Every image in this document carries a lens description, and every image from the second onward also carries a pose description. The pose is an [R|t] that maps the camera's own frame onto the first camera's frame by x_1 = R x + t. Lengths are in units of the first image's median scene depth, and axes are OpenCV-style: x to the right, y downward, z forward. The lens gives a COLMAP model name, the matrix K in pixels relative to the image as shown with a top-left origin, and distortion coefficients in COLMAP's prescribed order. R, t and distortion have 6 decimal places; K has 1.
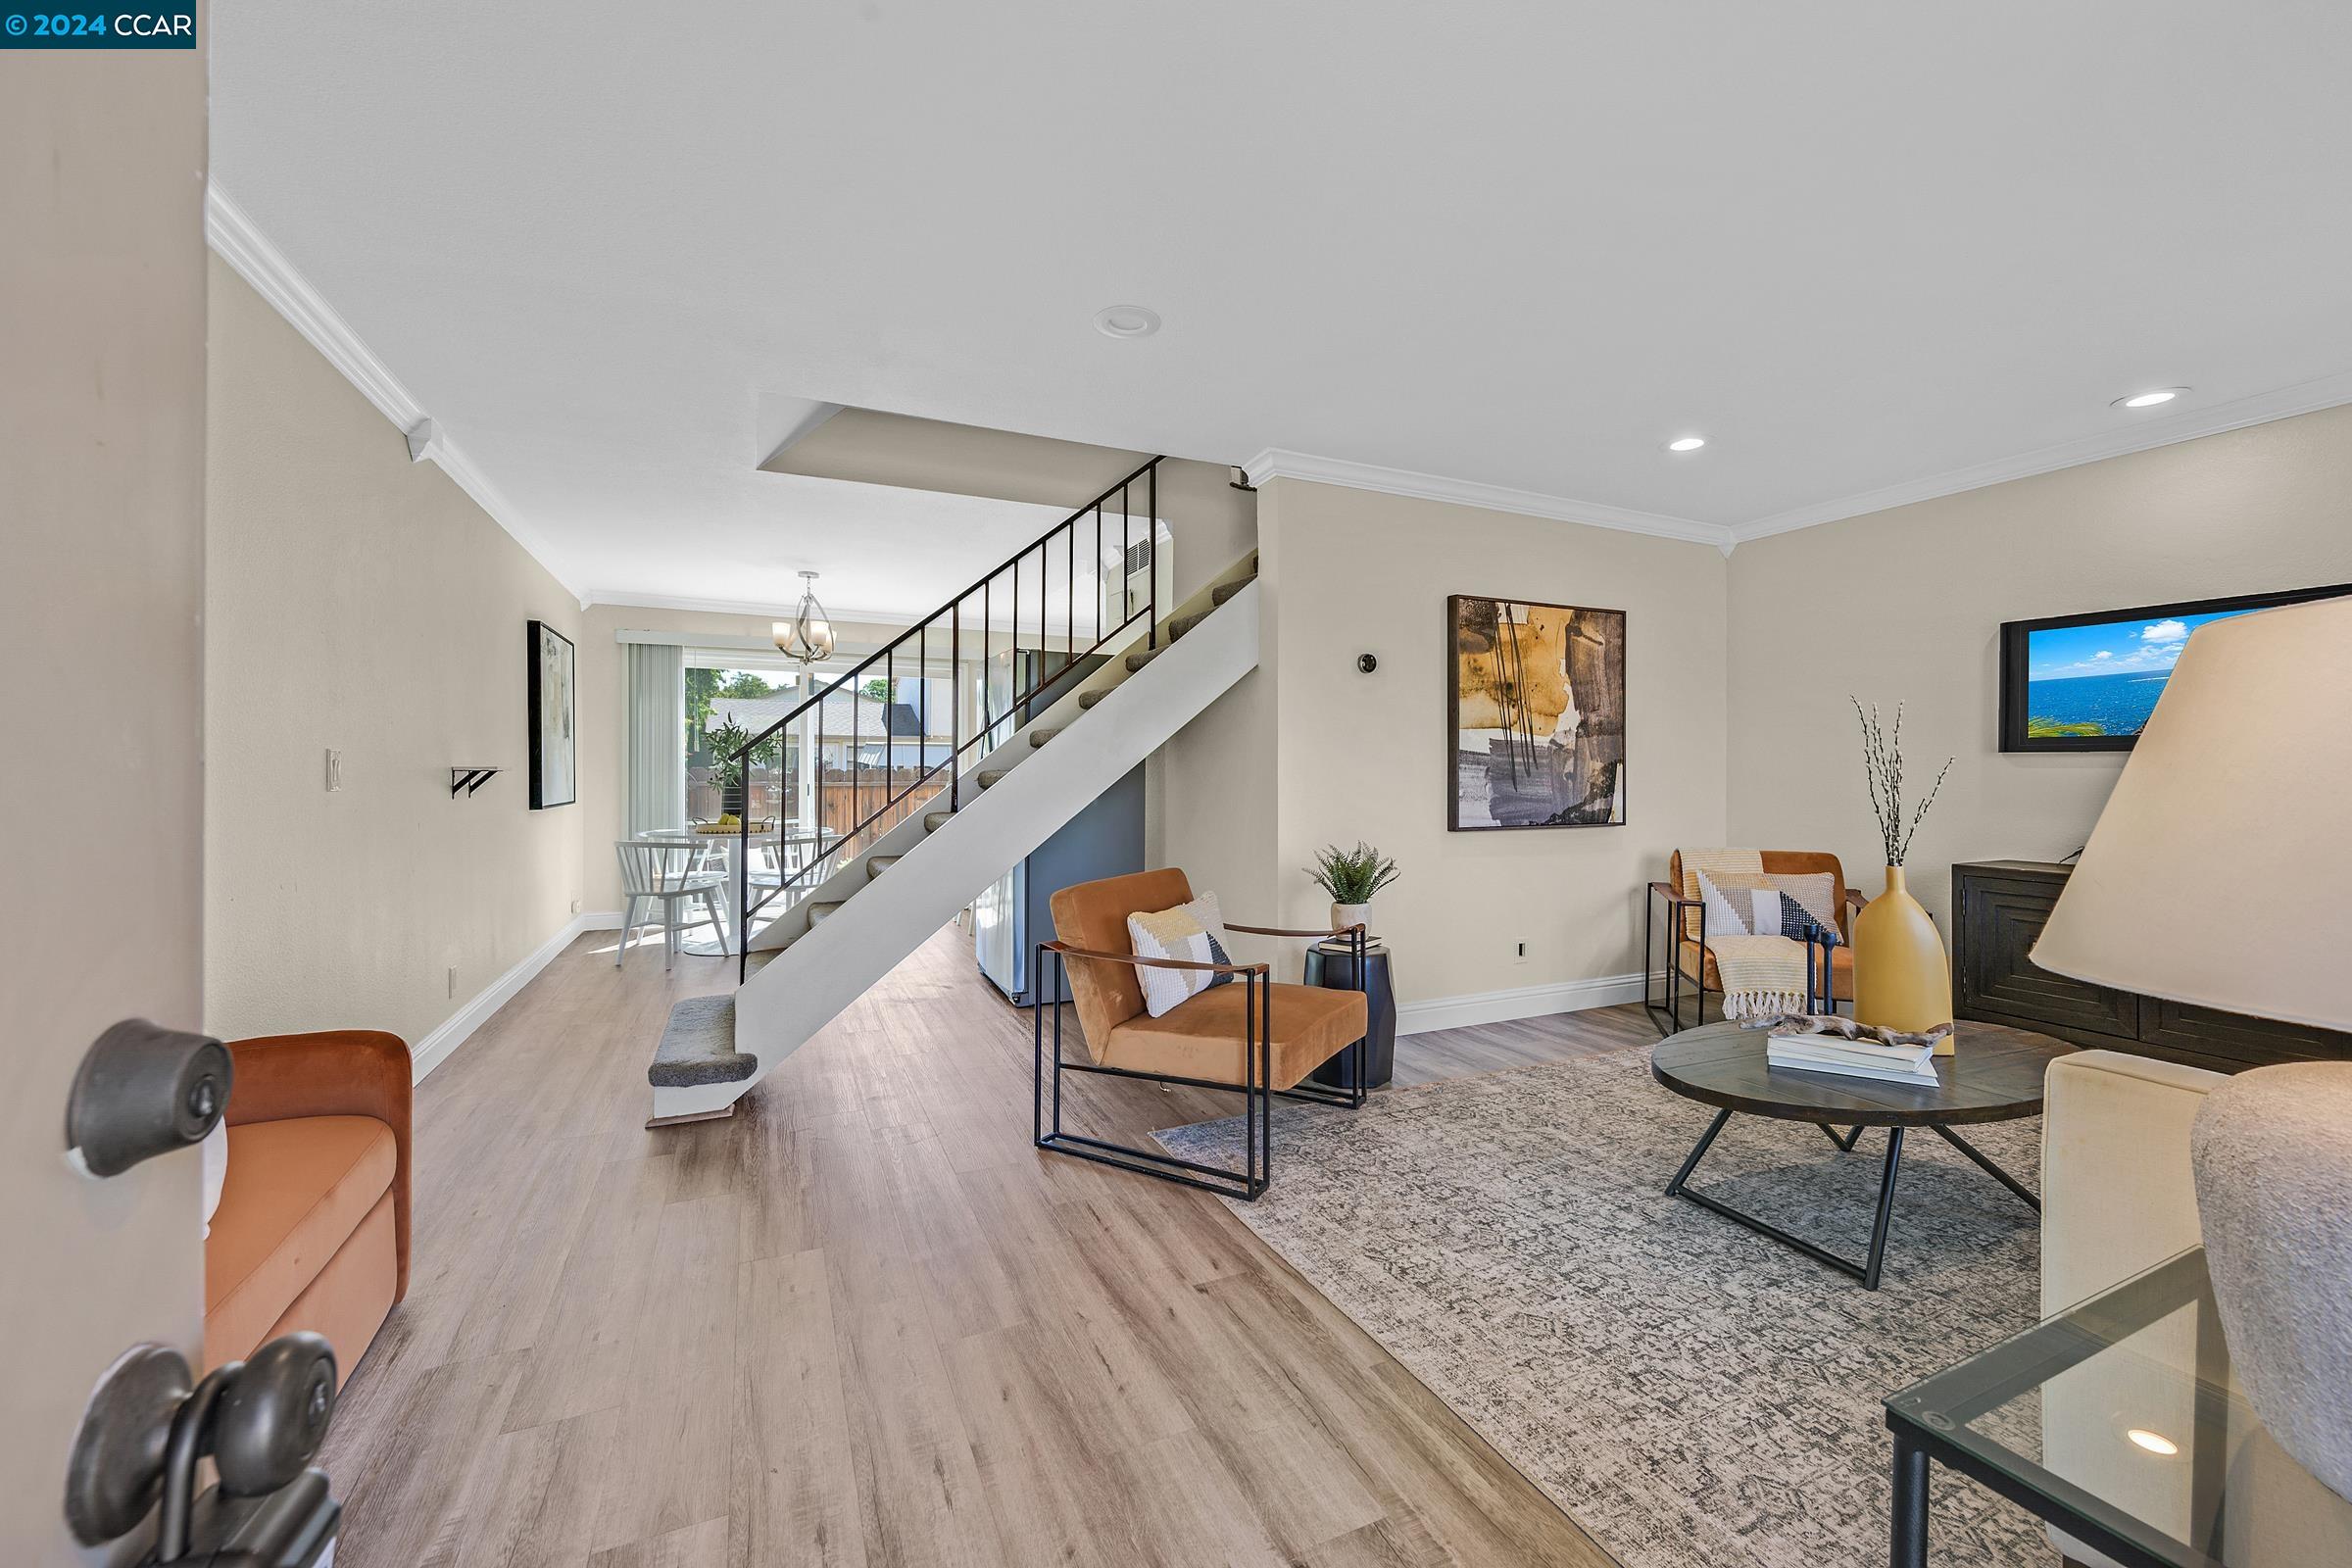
lens RADIAL K [[933.1, 0, 1182.6], [0, 933.1, 780.0], [0, 0, 1]] dist [-0.001753, -0.000070]
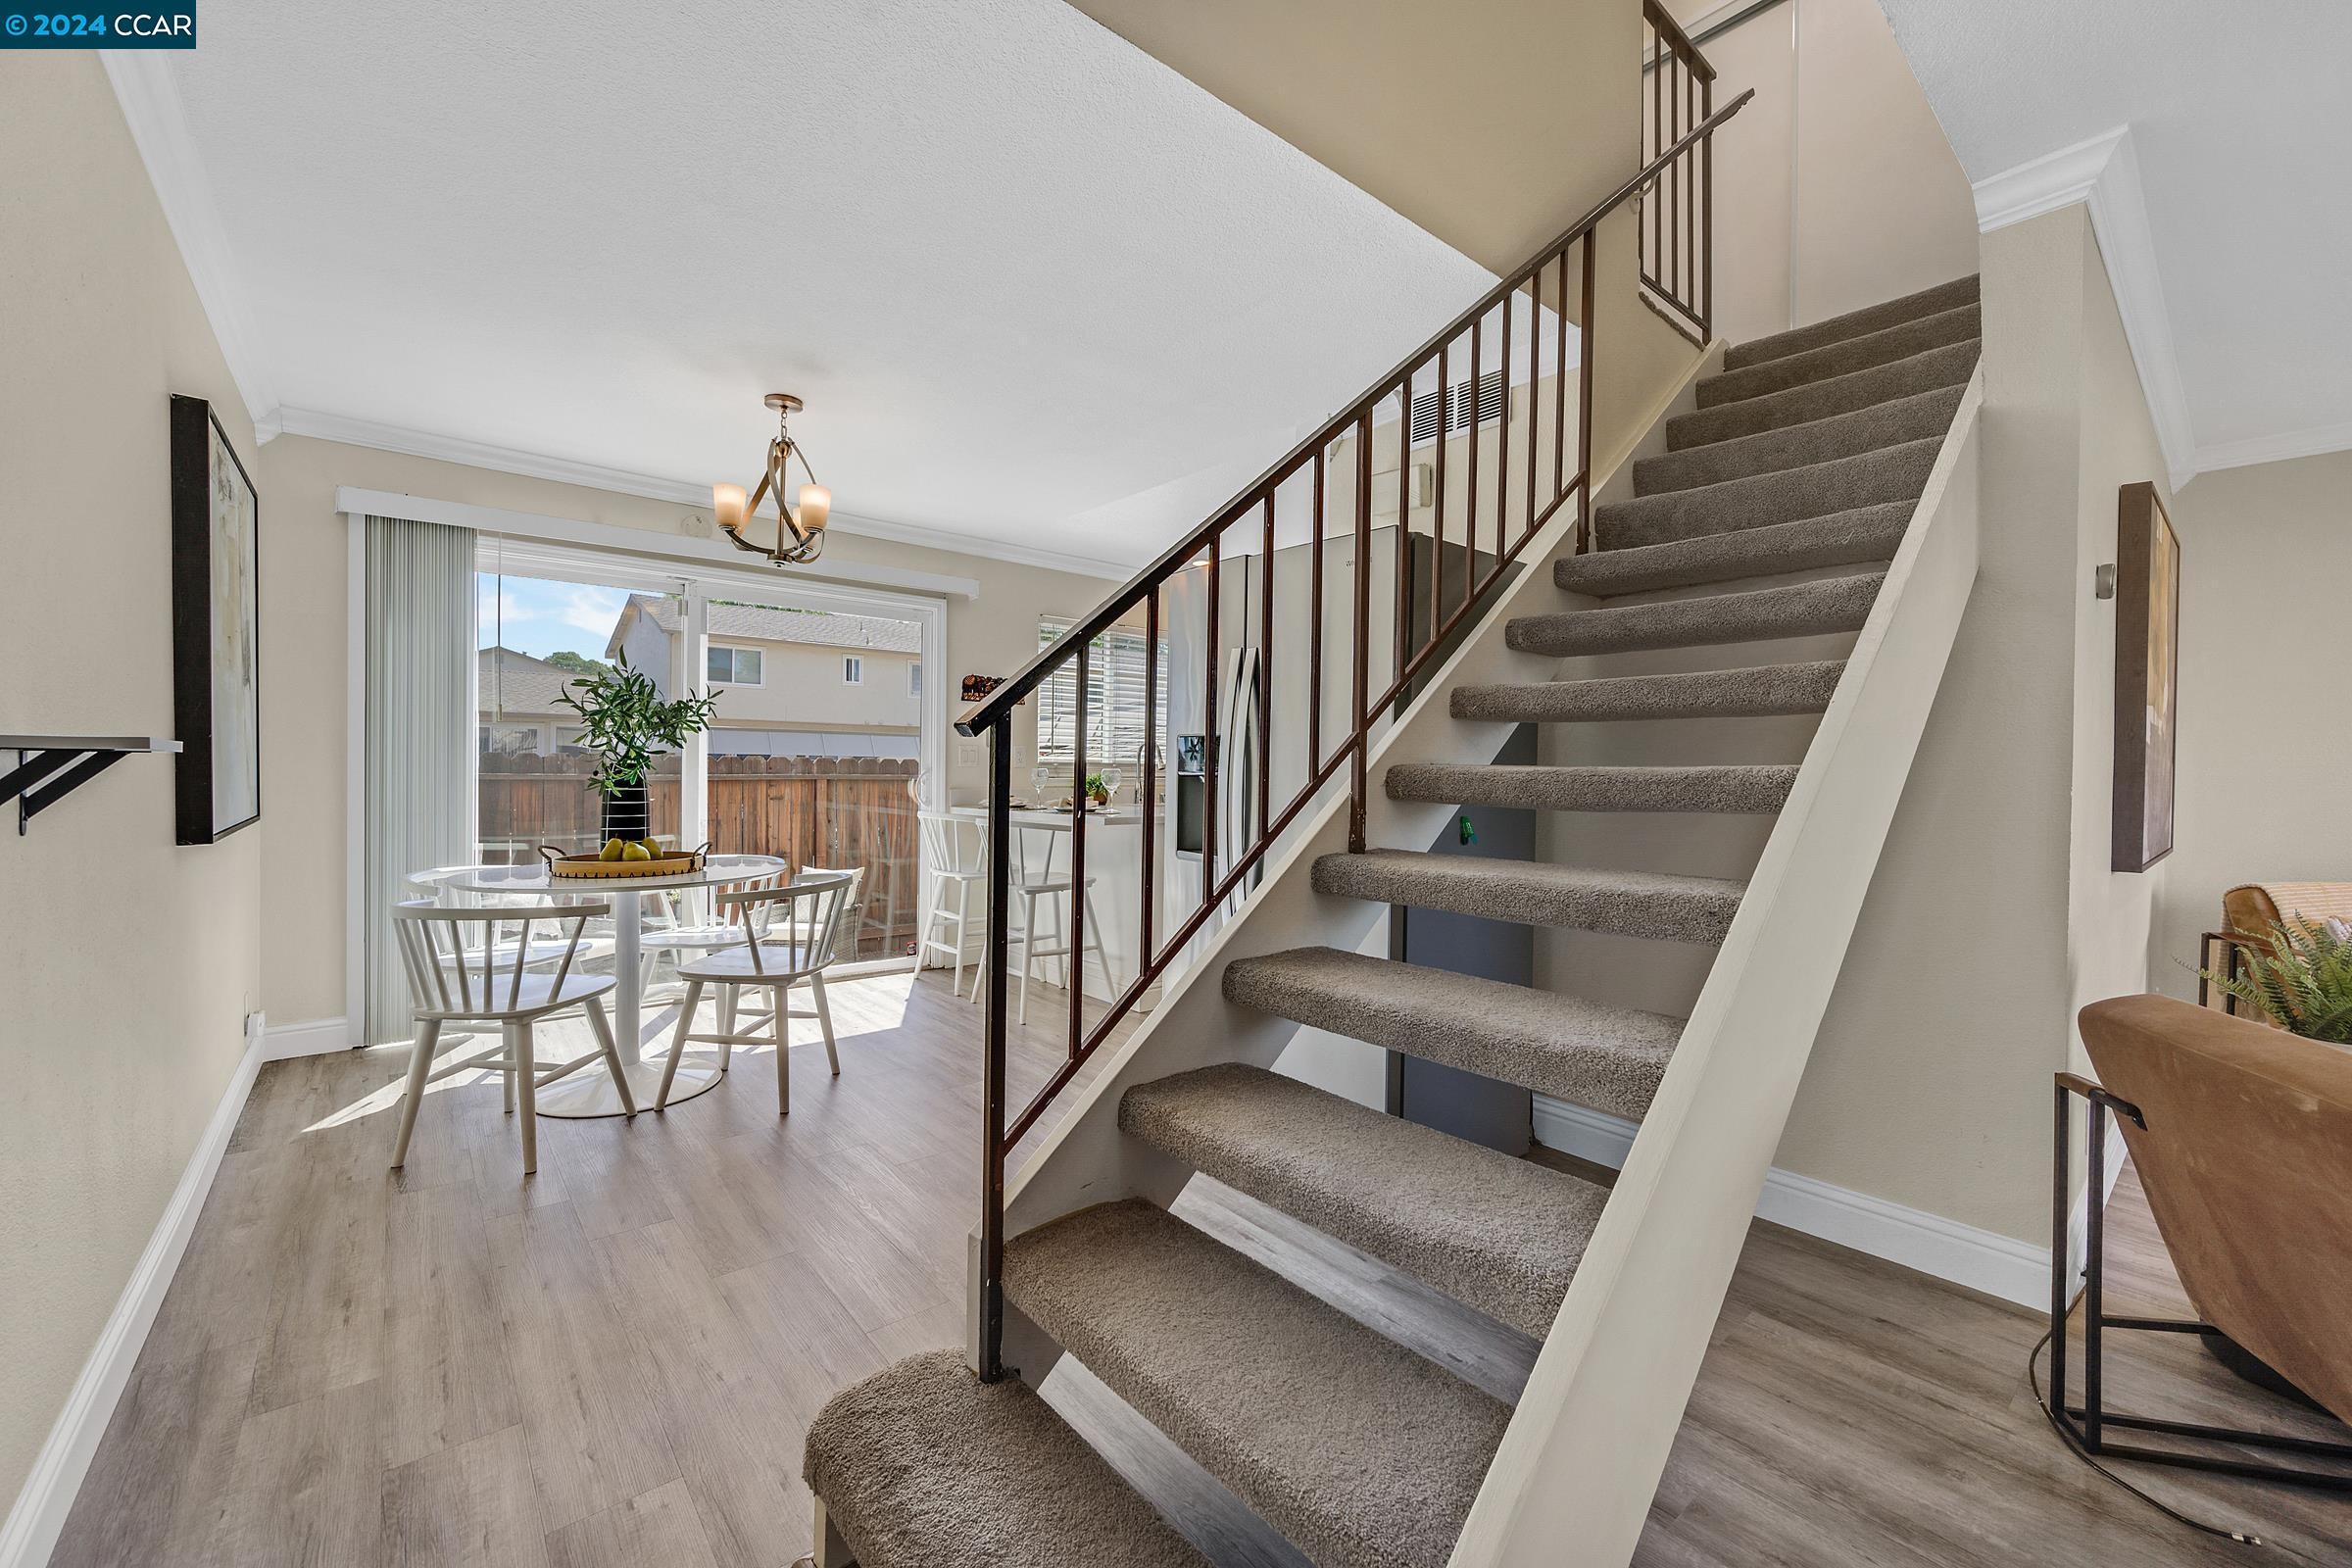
lens RADIAL K [[933.1, 0, 1176.5], [0, 933.1, 779.3], [0, 0, 1]] dist [-0.001753, -0.000070]
pose [[0.961412, 0.001474, 0.275107, -0.341342], [-0.002709, 0.999988, 0.004110, -0.000534], [-0.275098, -0.004697, 0.961405, 0.420656]]
